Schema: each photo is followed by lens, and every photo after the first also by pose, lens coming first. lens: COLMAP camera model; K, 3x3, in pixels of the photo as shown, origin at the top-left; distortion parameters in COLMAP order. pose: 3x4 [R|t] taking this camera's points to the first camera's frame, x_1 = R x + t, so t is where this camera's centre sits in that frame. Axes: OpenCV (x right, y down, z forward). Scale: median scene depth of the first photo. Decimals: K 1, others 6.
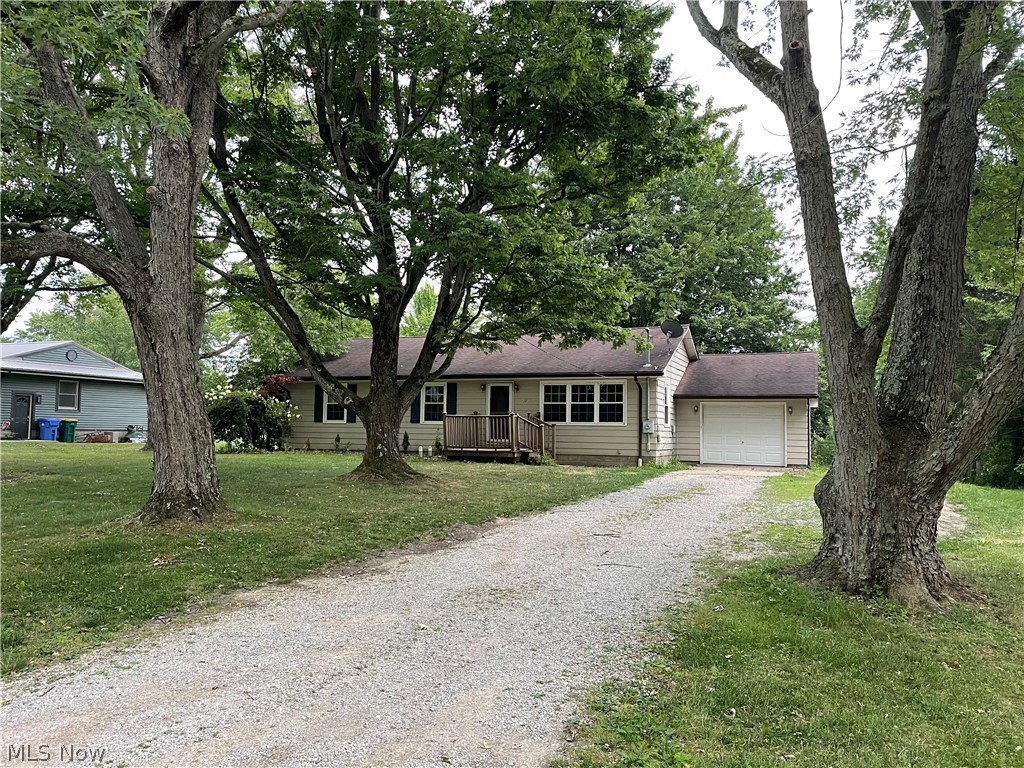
lens RADIAL K [[772.9, 0, 512.0], [0, 772.9, 384.0], [0, 0, 1]] dist [0.010863, -0.003676]
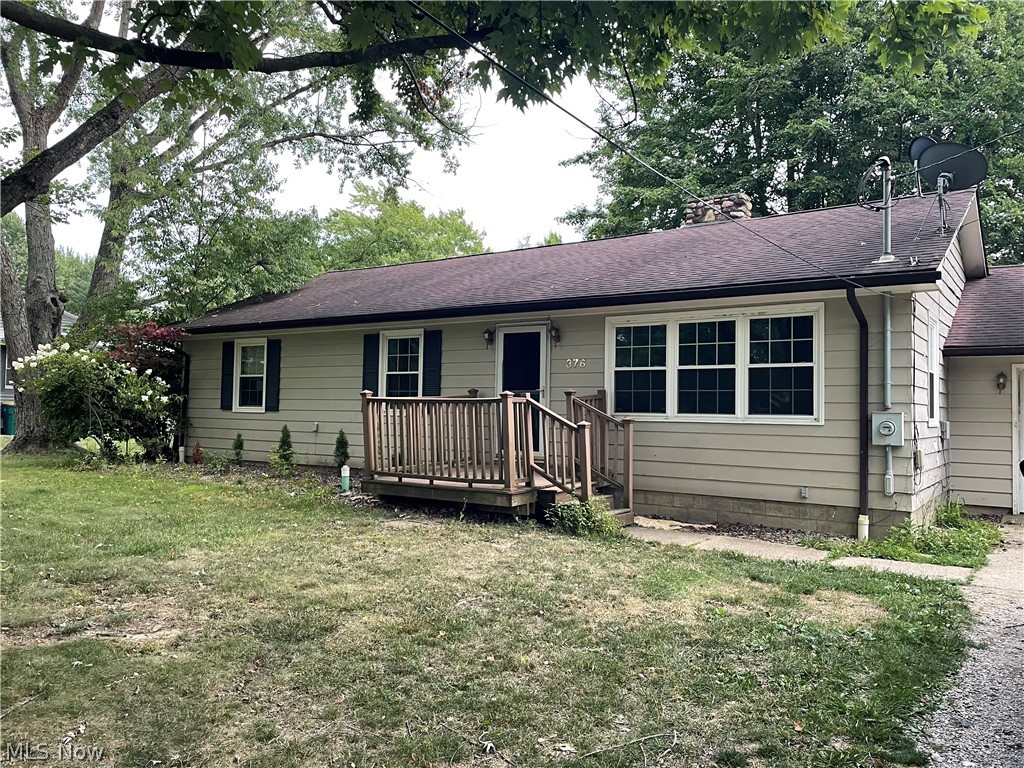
lens RADIAL K [[772.9, 0, 512.0], [0, 772.9, 384.0], [0, 0, 1]] dist [0.010863, -0.003676]
pose [[0.974231, -0.005154, -0.225494, 0.083029], [0.010810, 0.999657, 0.023858, 0.022708], [0.225294, -0.025681, 0.973952, 0.581444]]
